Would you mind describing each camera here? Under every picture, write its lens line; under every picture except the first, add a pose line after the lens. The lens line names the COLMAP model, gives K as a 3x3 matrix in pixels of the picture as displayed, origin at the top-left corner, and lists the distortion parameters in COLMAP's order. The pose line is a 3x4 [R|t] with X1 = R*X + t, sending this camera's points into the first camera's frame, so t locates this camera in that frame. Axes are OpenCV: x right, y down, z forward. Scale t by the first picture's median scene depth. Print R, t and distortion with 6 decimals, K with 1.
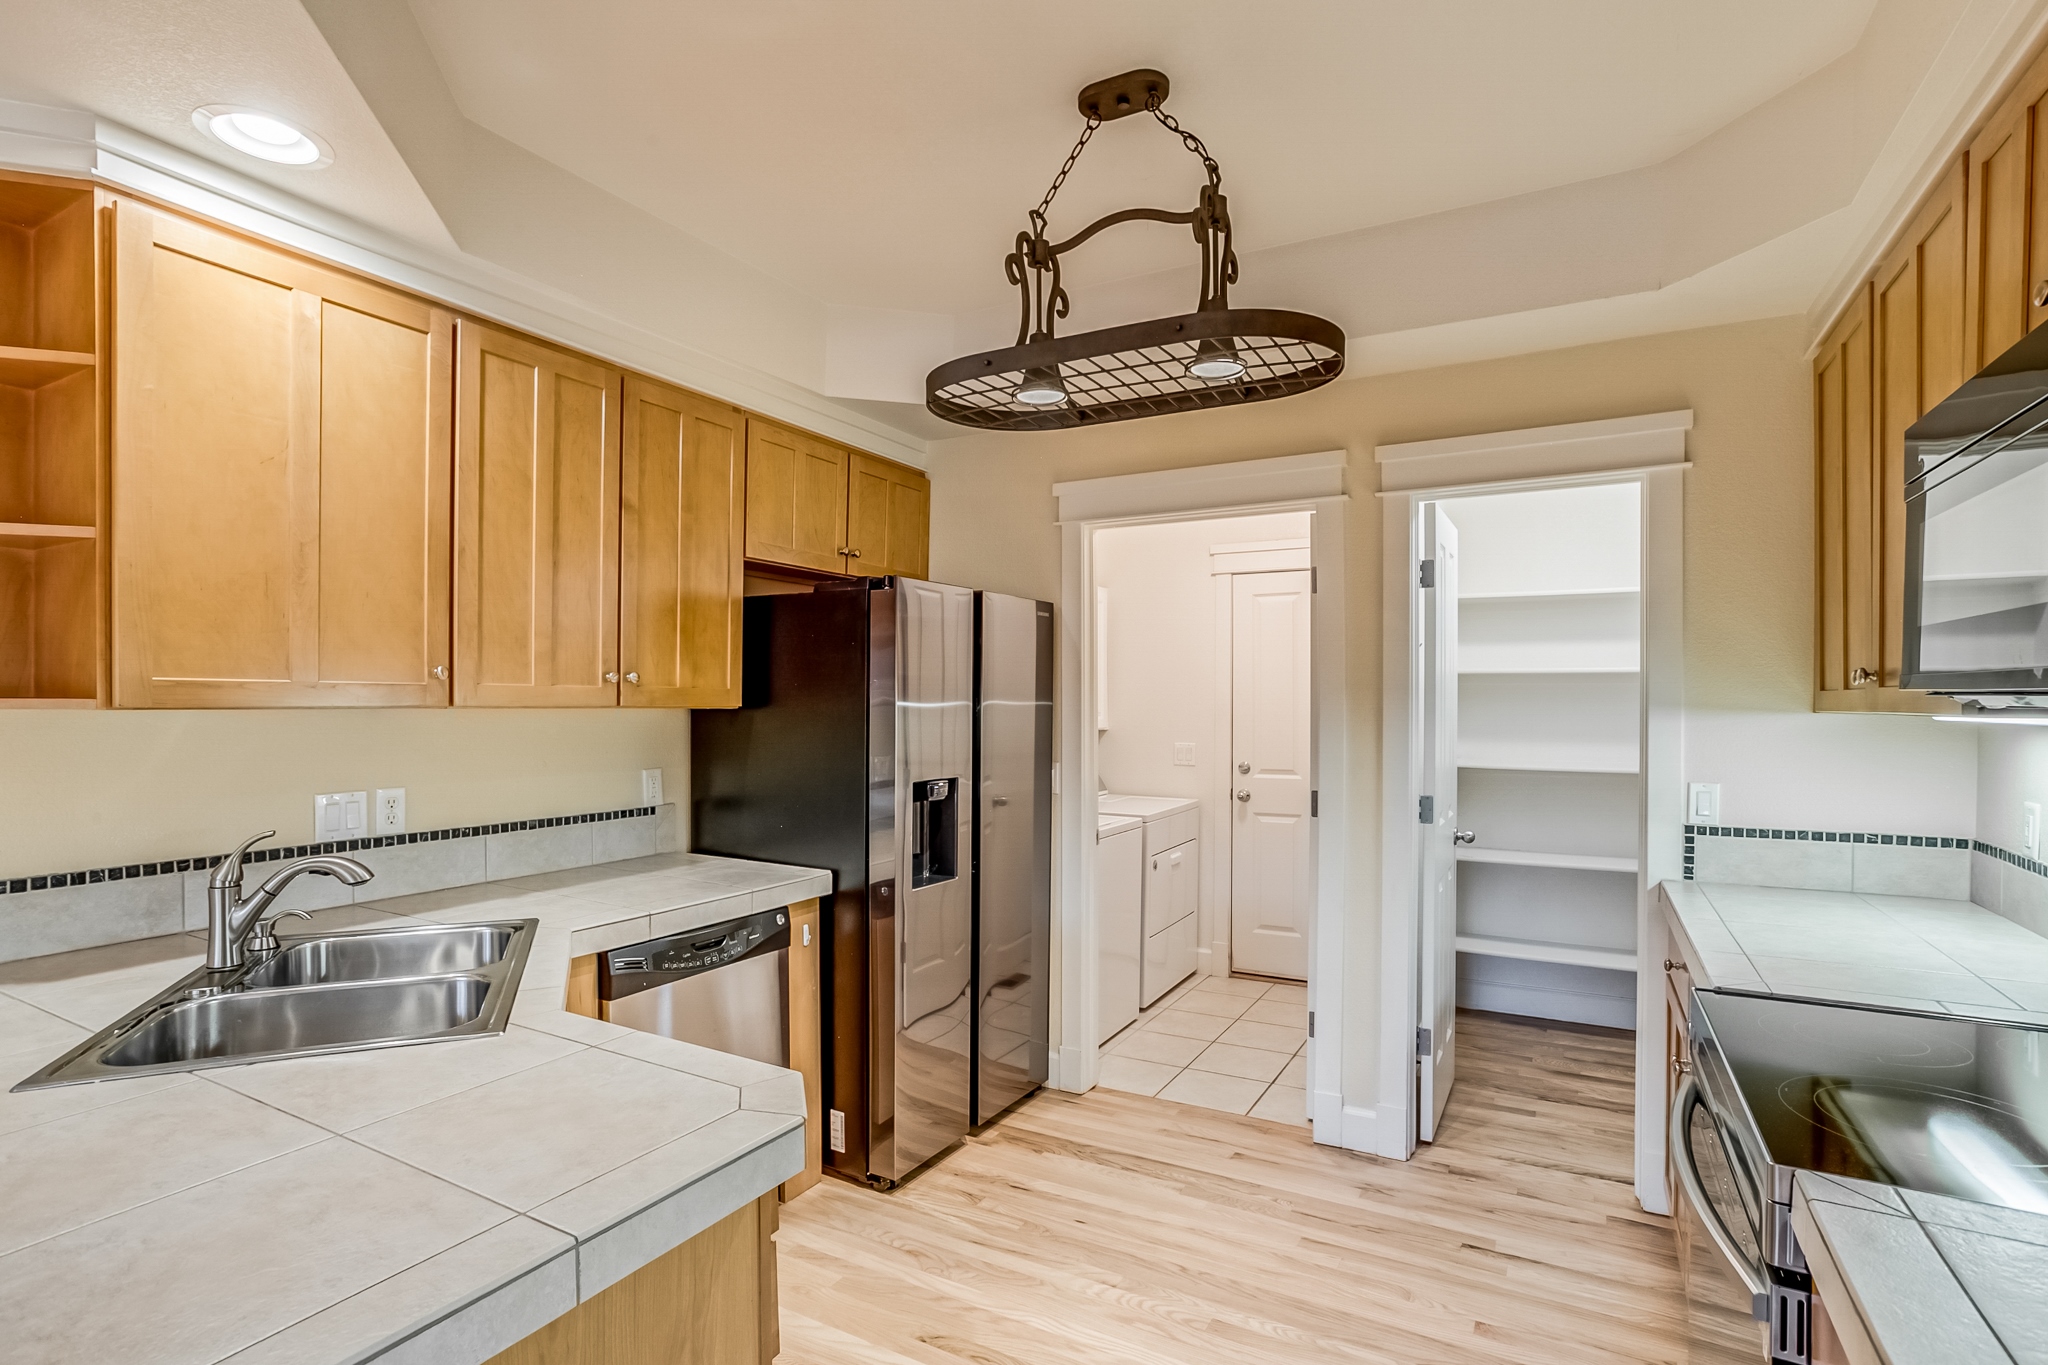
lens RADIAL K [[990.0, 0, 1028.5], [0, 990.0, 727.3], [0, 0, 1]] dist [-0.032748, 0.018957]
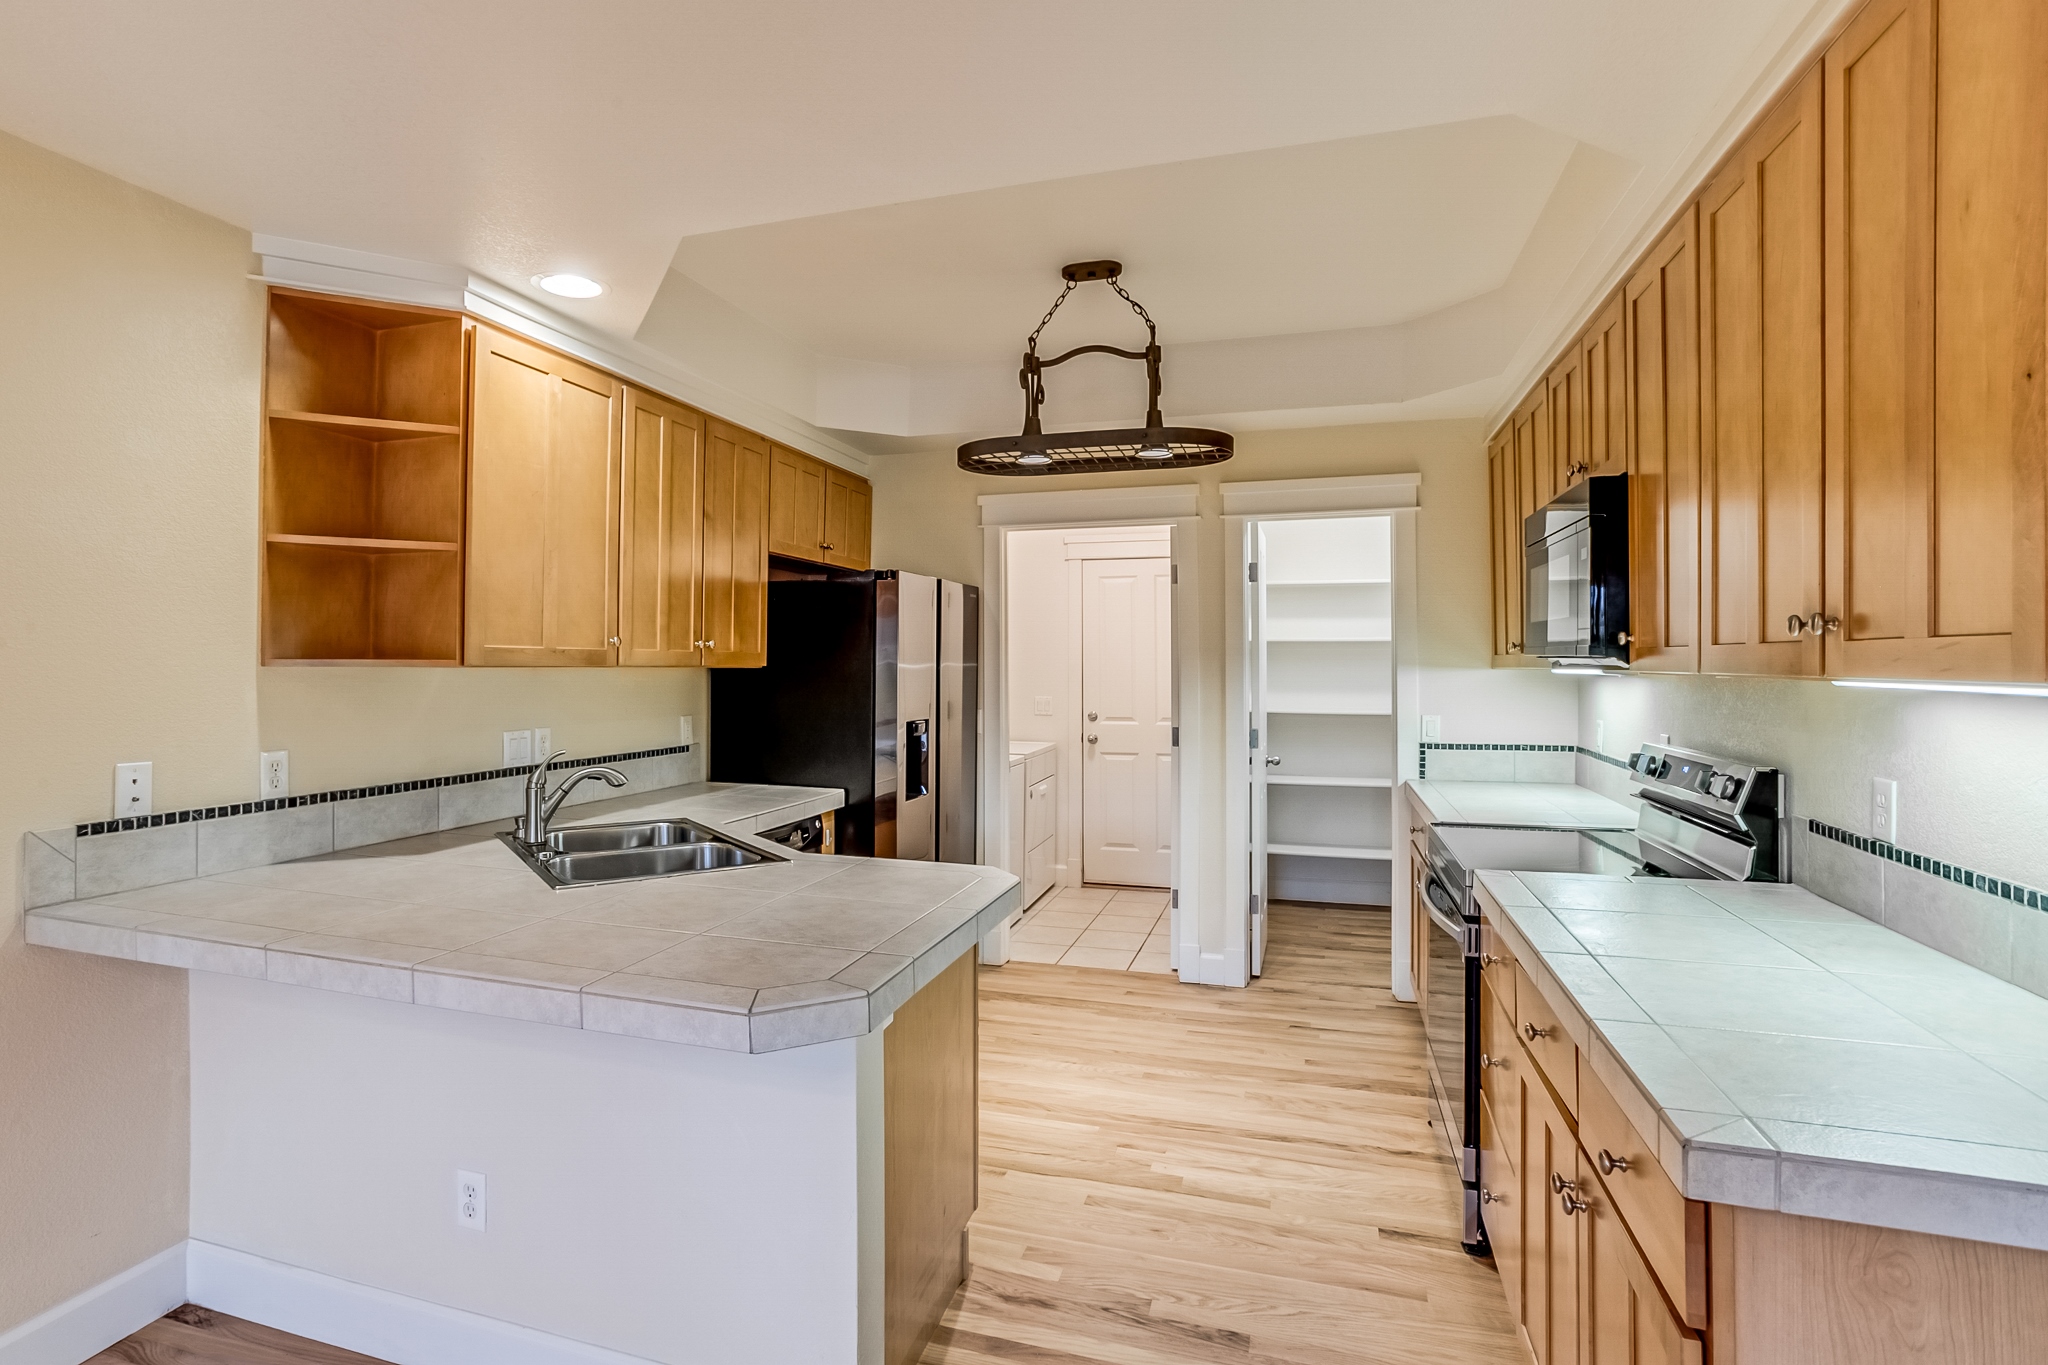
lens RADIAL K [[981.0, 0, 1015.2], [0, 981.0, 671.1], [0, 0, 1]] dist [-0.024076, 0.000136]
pose [[0.978509, -0.001914, 0.206197, -0.263214], [0.005650, 0.999830, -0.017534, 0.010852], [-0.206128, 0.018322, 0.978353, -0.365927]]
